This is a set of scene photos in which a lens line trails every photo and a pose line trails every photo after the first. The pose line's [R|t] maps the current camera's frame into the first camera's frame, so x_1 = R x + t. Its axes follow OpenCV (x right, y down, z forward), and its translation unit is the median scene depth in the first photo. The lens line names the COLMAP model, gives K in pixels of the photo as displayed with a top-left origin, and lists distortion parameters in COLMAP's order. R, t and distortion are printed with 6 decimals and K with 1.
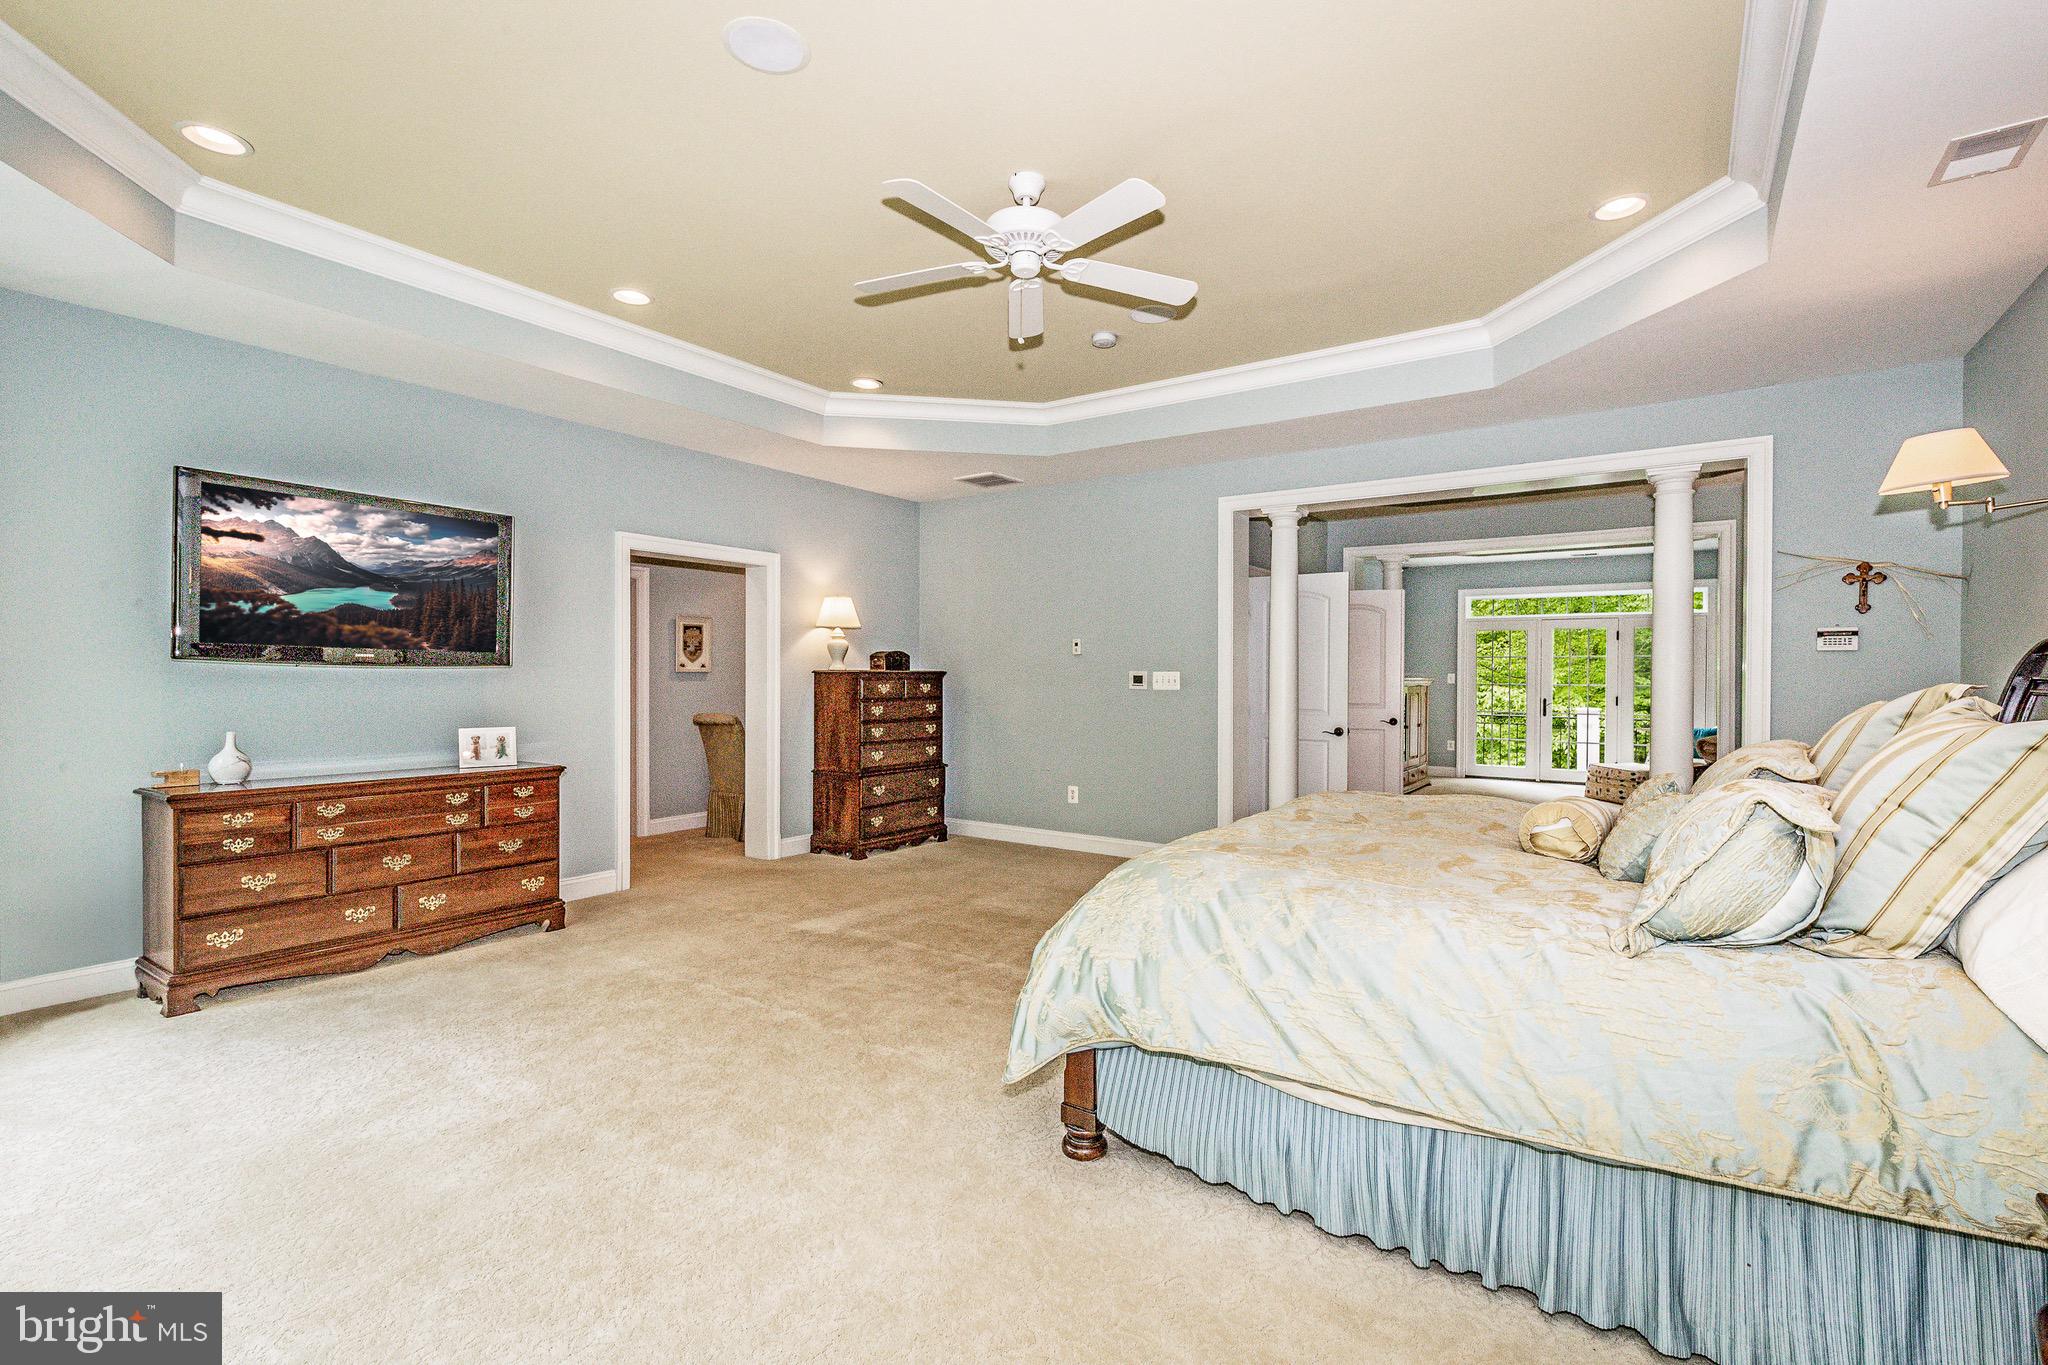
lens RADIAL K [[937.2, 0, 1013.5], [0, 937.2, 674.3], [0, 0, 1]] dist [0.006658, 0.000060]
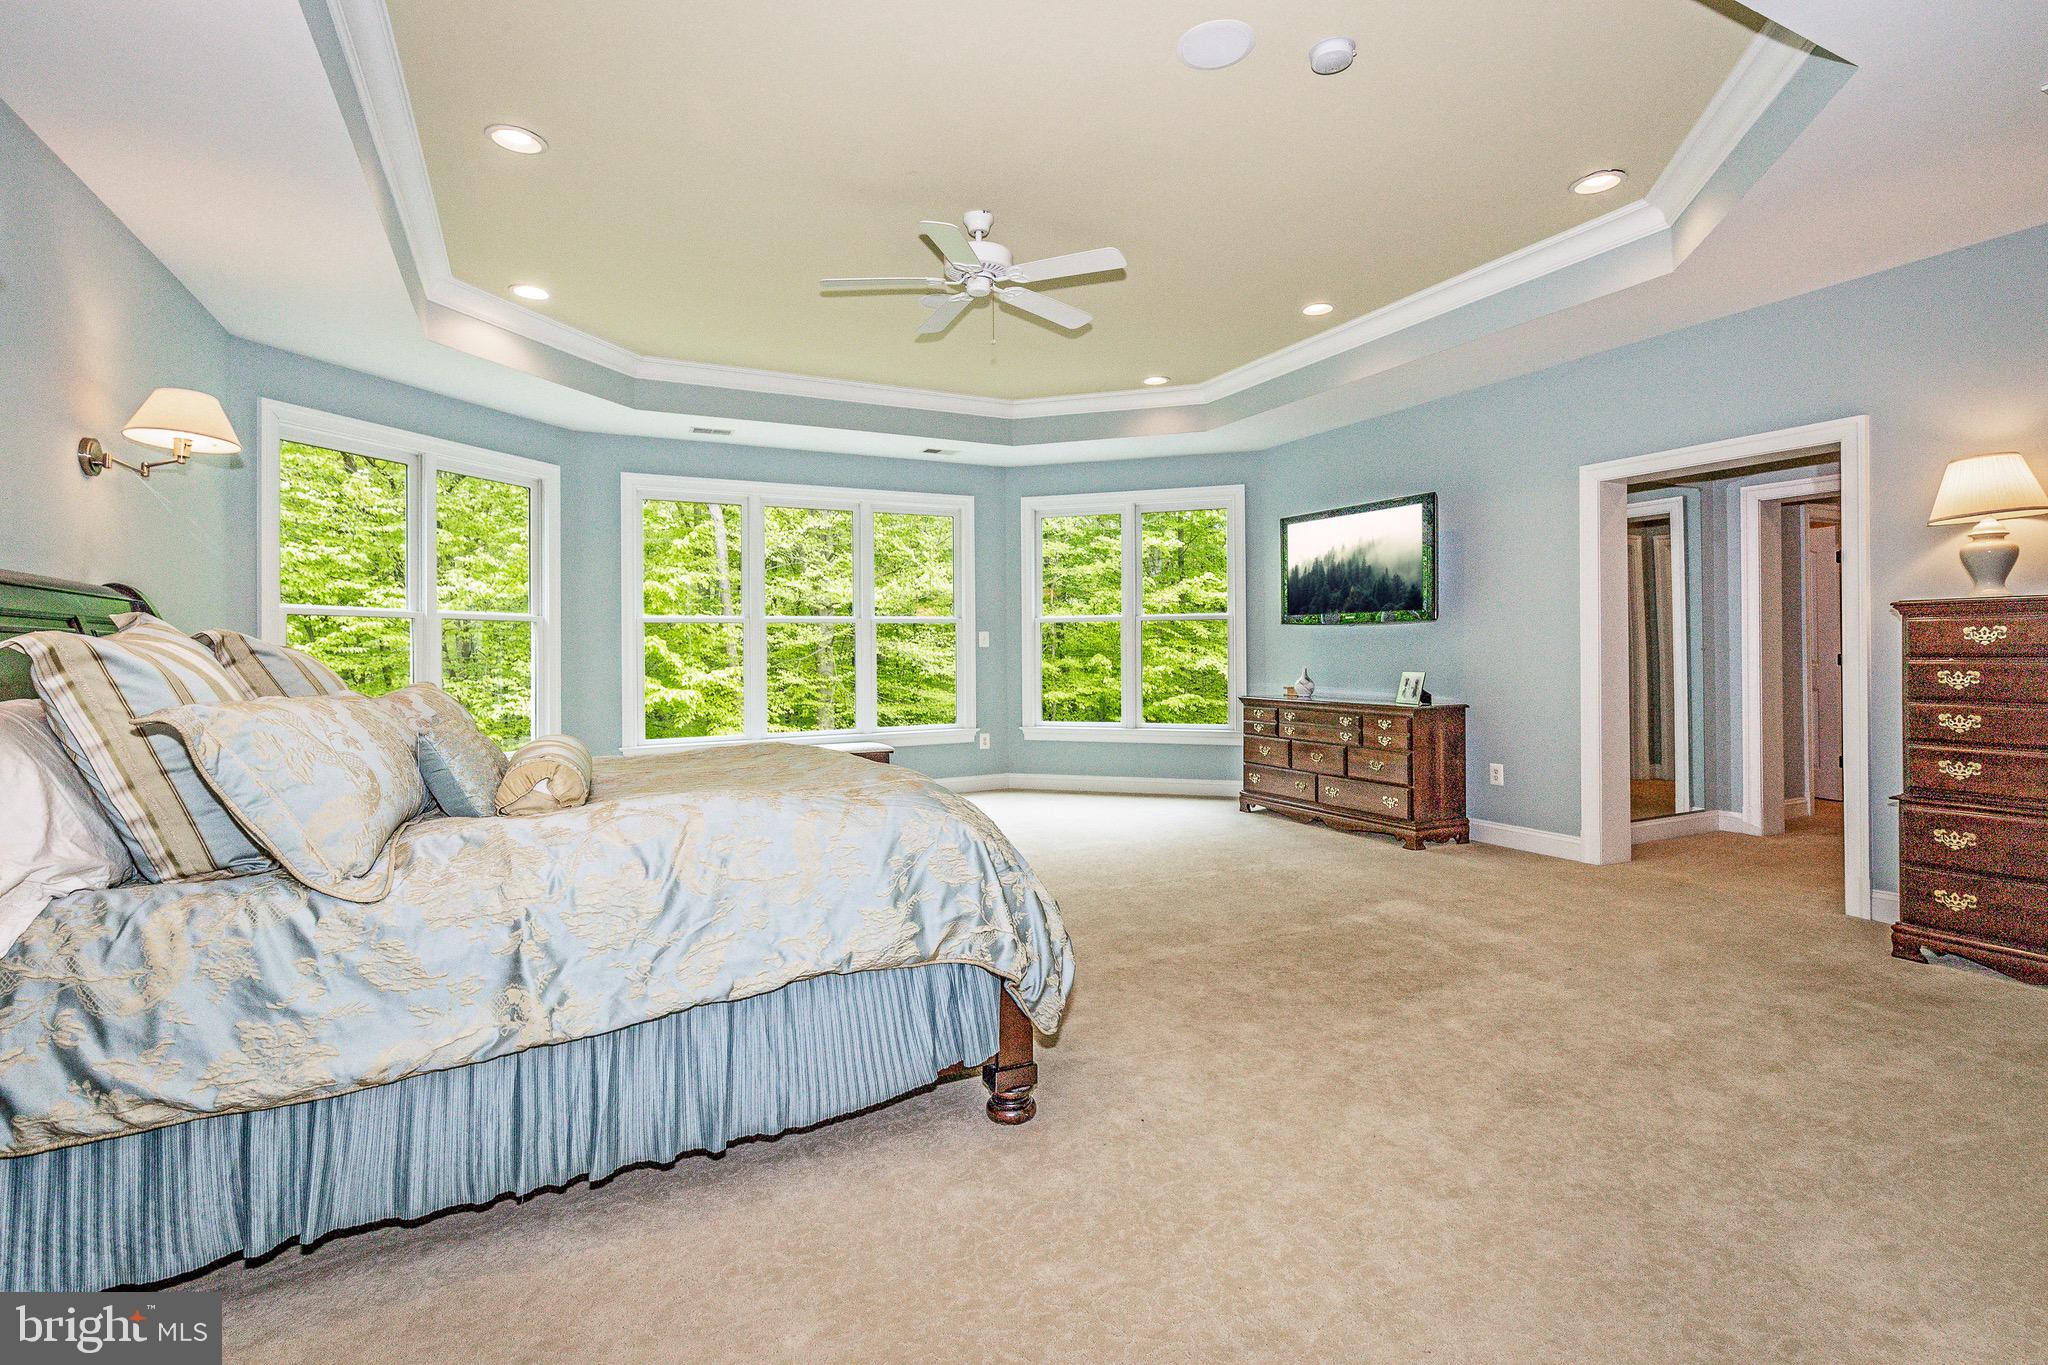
lens RADIAL K [[937.2, 0, 1012.6], [0, 937.2, 647.5], [0, 0, 1]] dist [0.006658, 0.000060]
pose [[-0.481616, -0.007234, -0.876352, 0.787597], [0.003684, 0.999940, -0.010279, 0.037236], [0.876375, -0.008178, -0.481561, 1.179152]]
